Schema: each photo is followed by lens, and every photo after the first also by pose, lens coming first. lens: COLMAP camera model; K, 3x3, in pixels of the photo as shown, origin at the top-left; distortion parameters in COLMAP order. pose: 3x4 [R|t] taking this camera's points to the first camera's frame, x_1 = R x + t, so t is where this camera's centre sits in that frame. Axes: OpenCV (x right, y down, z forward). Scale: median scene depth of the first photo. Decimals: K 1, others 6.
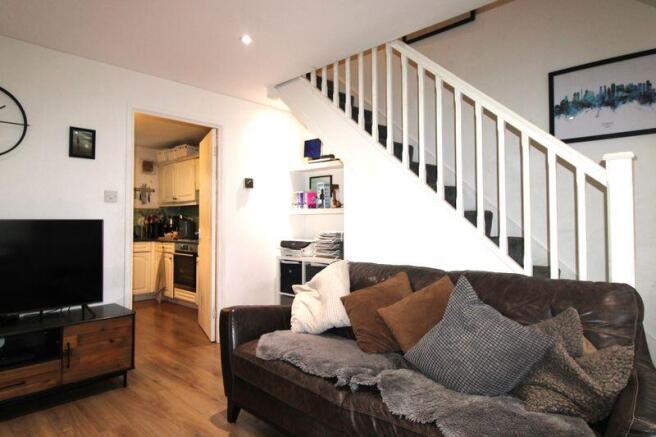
lens RADIAL K [[394.7, 0, 328.1], [0, 394.7, 210.1], [0, 0, 1]] dist [-0.000919, 0.000180]
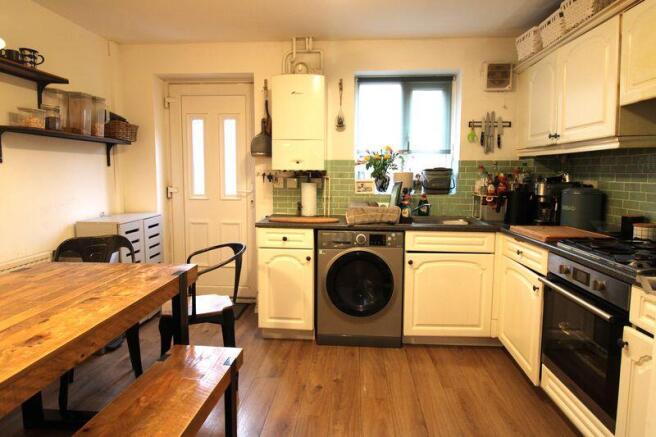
lens RADIAL K [[394.7, 0, 328.1], [0, 394.7, 210.1], [0, 0, 1]] dist [-0.000919, 0.000180]
pose [[0.630108, 0.073897, -0.772983, -0.200521], [0.023969, 0.993136, 0.114481, -0.004548], [0.776137, -0.090663, 0.624012, 0.521584]]
